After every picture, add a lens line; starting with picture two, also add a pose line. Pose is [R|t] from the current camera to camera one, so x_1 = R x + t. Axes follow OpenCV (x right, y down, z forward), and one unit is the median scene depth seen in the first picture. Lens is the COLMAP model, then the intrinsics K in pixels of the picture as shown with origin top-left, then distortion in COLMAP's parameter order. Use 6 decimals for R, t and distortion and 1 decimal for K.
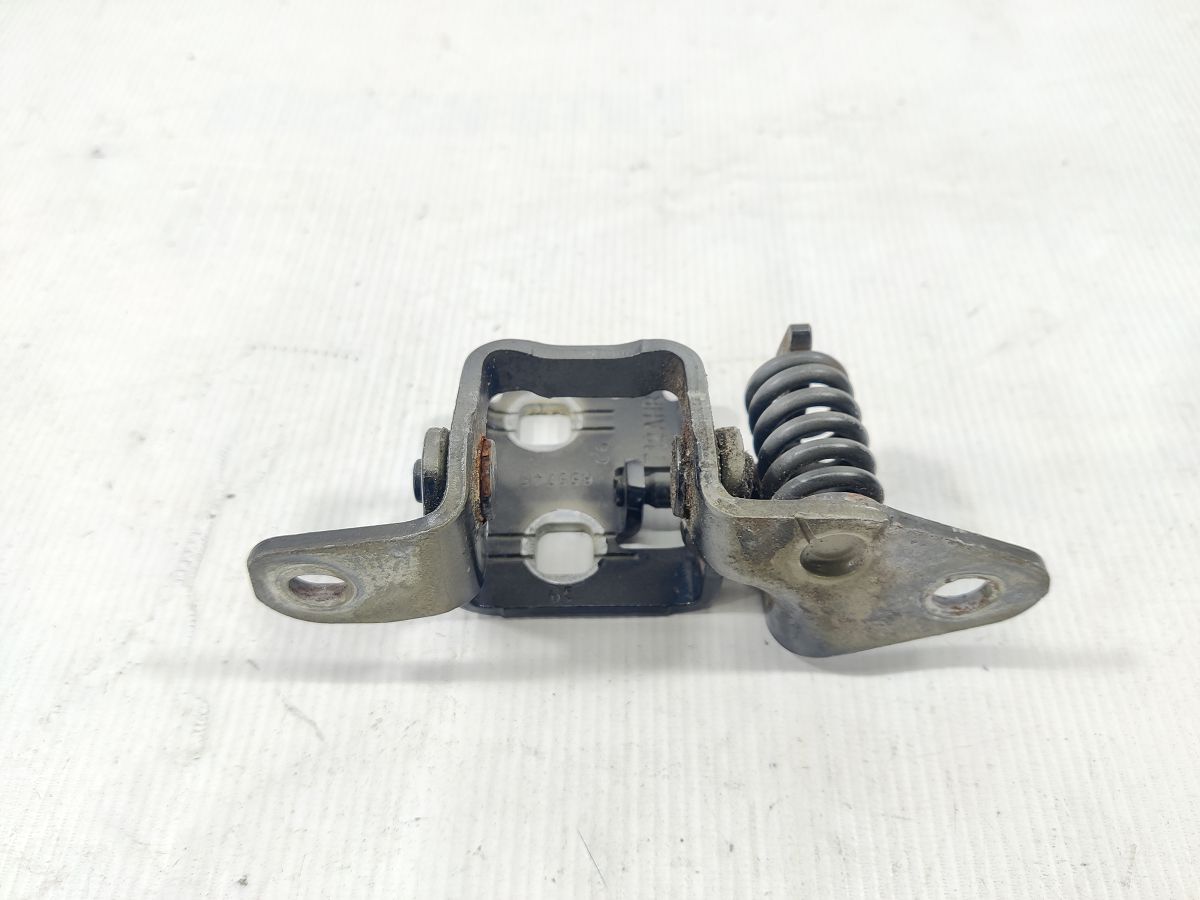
lens RADIAL K [[956.9, 0, 601.1], [0, 956.9, 445.9], [0, 0, 1]] dist [-0.054630, 0.018631]
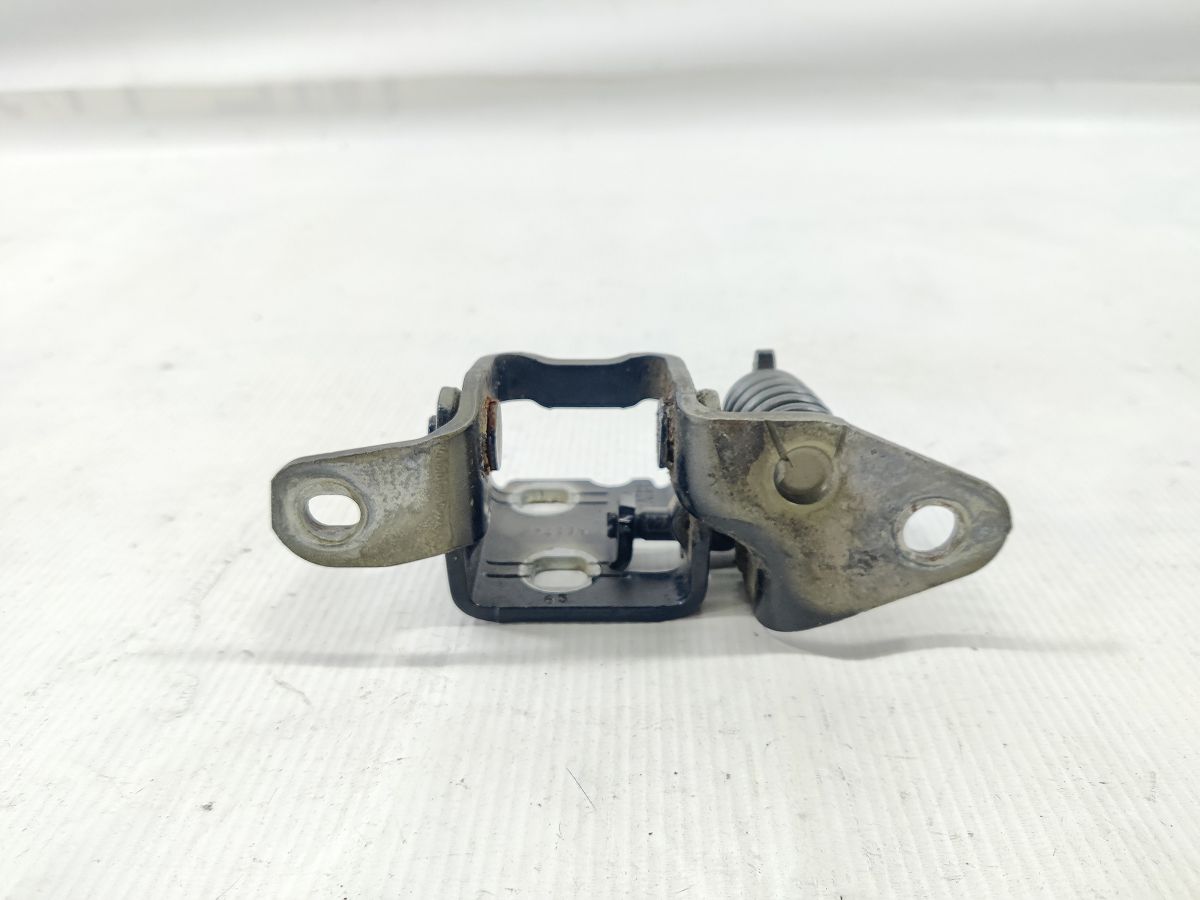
lens RADIAL K [[956.9, 0, 599.7], [0, 956.9, 443.3], [0, 0, 1]] dist [-0.054630, 0.018631]
pose [[0.999976, 0.003640, -0.005916, 0.012020], [-0.005946, 0.888837, -0.458185, 0.507089], [0.003591, 0.458209, 0.888837, 0.001909]]
